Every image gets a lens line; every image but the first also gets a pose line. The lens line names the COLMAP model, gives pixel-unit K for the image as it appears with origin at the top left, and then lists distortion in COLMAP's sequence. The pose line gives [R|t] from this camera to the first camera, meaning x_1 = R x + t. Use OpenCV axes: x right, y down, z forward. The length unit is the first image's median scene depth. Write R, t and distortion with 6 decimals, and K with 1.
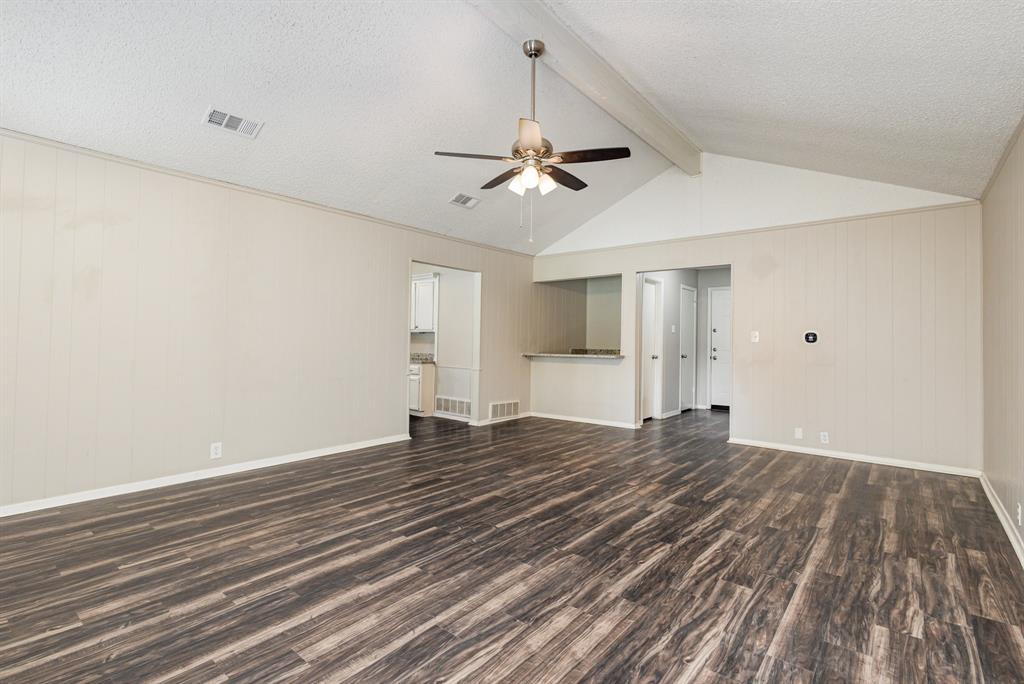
lens RADIAL K [[484.8, 0, 512.4], [0, 484.8, 339.5], [0, 0, 1]] dist [-0.008748, -0.000916]
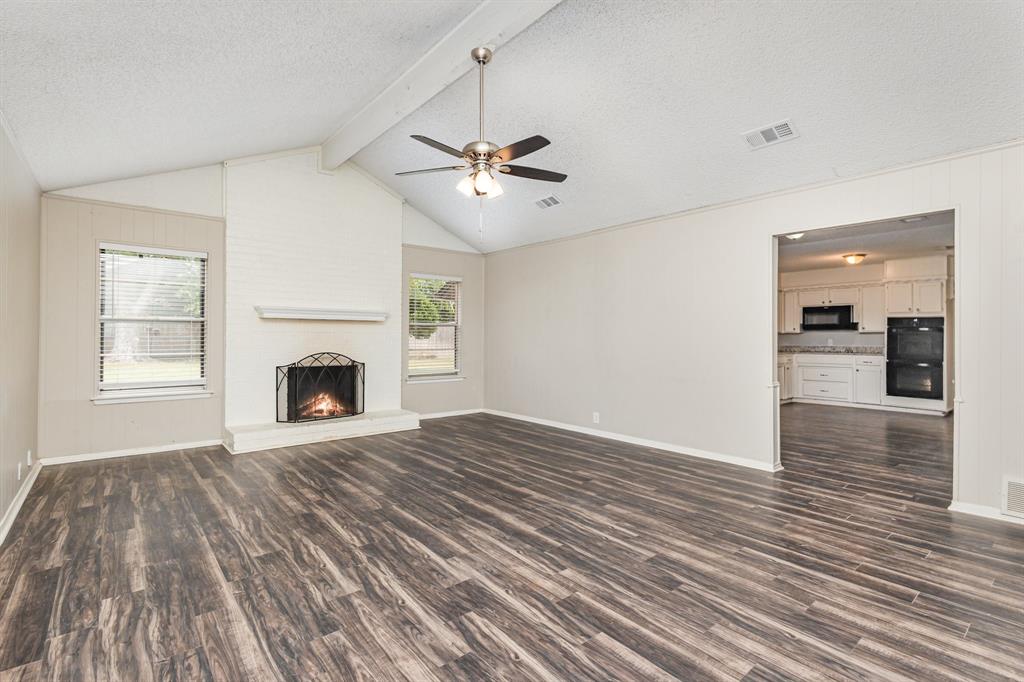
lens RADIAL K [[484.8, 0, 512.2], [0, 484.8, 337.9], [0, 0, 1]] dist [-0.008748, -0.000916]
pose [[-0.191644, -0.008177, -0.981430, 1.187262], [-0.009962, 0.999930, -0.006386, 0.007275], [0.981414, 0.008554, -0.191712, 1.436698]]
